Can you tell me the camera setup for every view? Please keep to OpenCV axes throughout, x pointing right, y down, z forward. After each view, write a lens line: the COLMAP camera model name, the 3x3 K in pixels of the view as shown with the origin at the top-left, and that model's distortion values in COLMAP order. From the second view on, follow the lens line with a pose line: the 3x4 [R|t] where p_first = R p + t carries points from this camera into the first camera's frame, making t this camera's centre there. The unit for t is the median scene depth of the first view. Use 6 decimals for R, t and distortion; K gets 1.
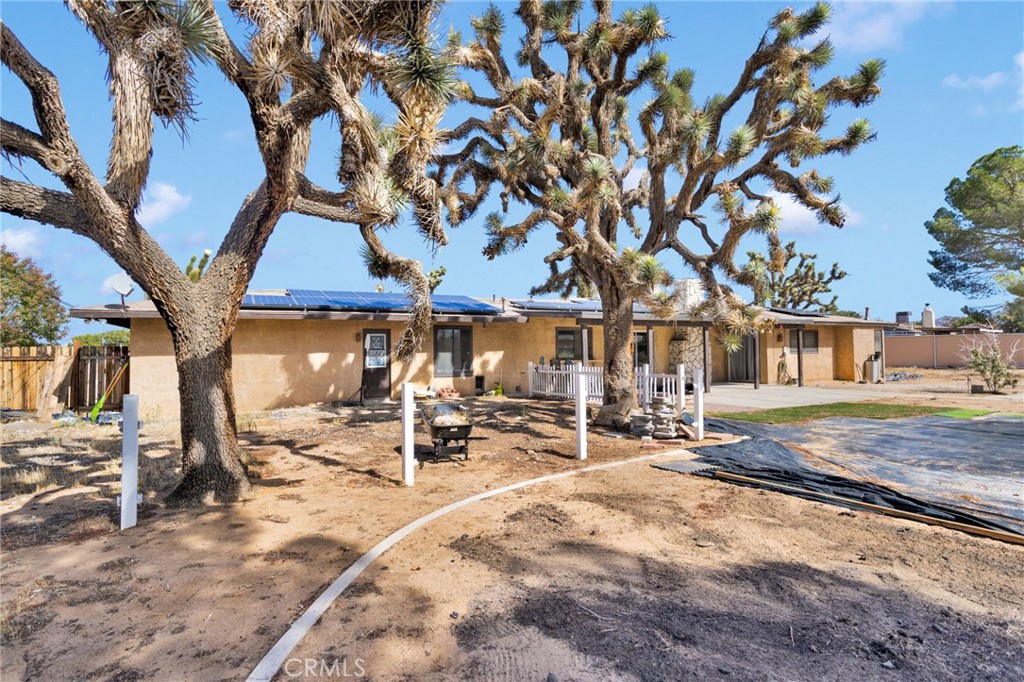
lens RADIAL K [[510.9, 0, 512.0], [0, 510.9, 341.0], [0, 0, 1]] dist [0.005783, 0.000563]
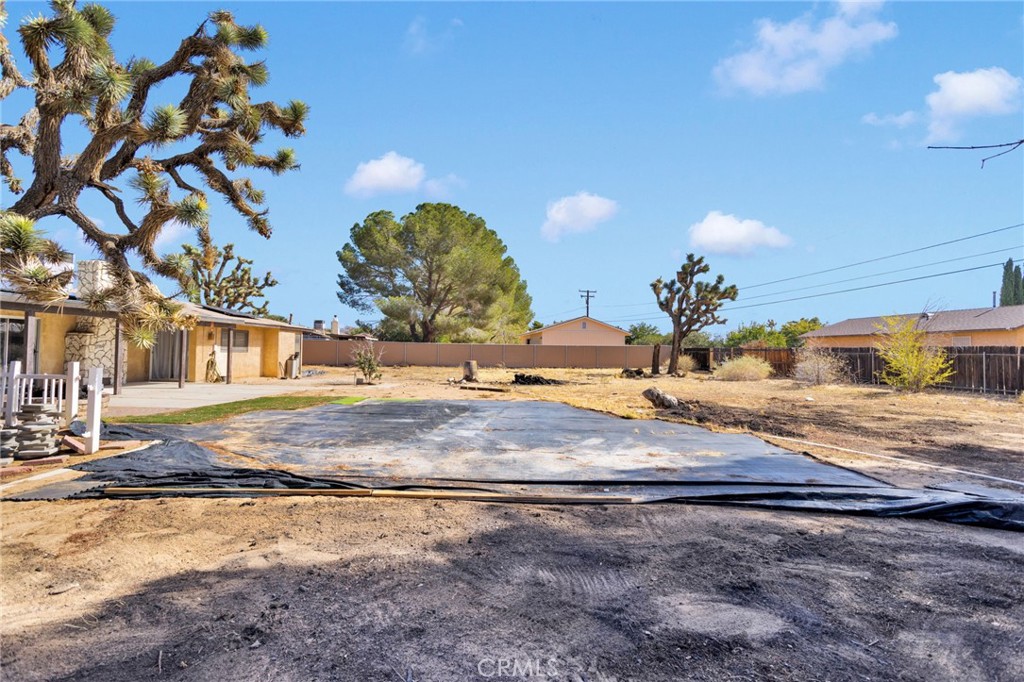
lens RADIAL K [[482.6, 0, 512.0], [0, 482.6, 341.0], [0, 0, 1]] dist [0.002005, 0.000269]
pose [[0.512850, 0.043578, 0.857372, 0.031427], [-0.044920, 0.998705, -0.023892, -0.000407], [-0.857302, -0.026260, 0.514143, 0.011210]]
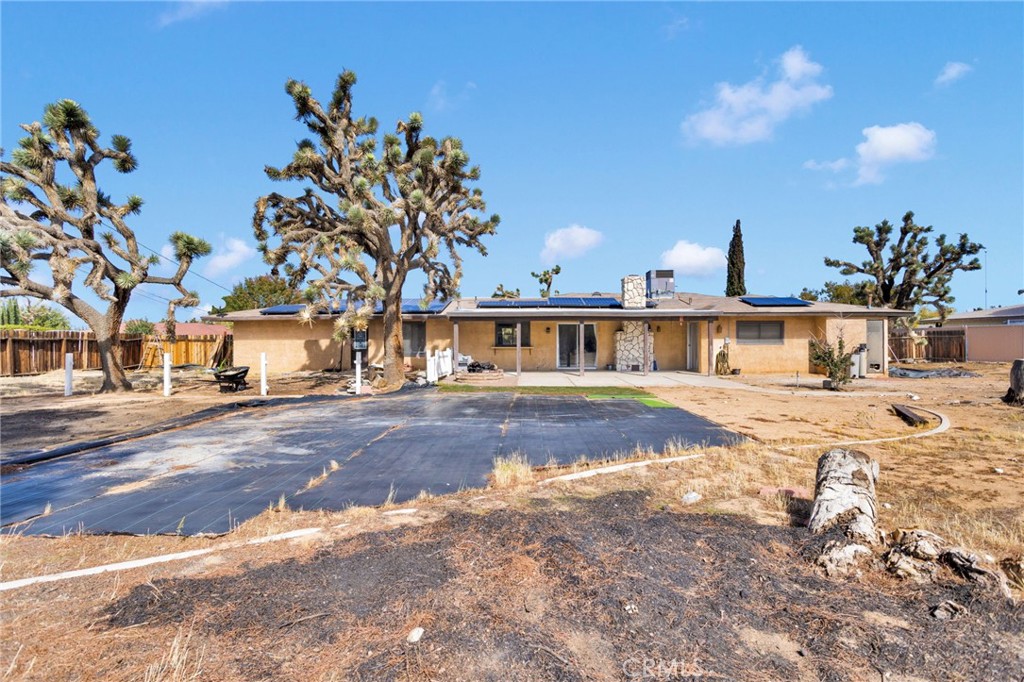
lens RADIAL K [[510.9, 0, 512.0], [0, 510.9, 341.0], [0, 0, 1]] dist [0.005783, 0.000563]
pose [[0.881724, 0.013675, -0.471567, 1.367557], [0.000617, 0.999545, 0.030140, -0.028780], [0.471765, -0.026866, 0.881315, -0.220538]]
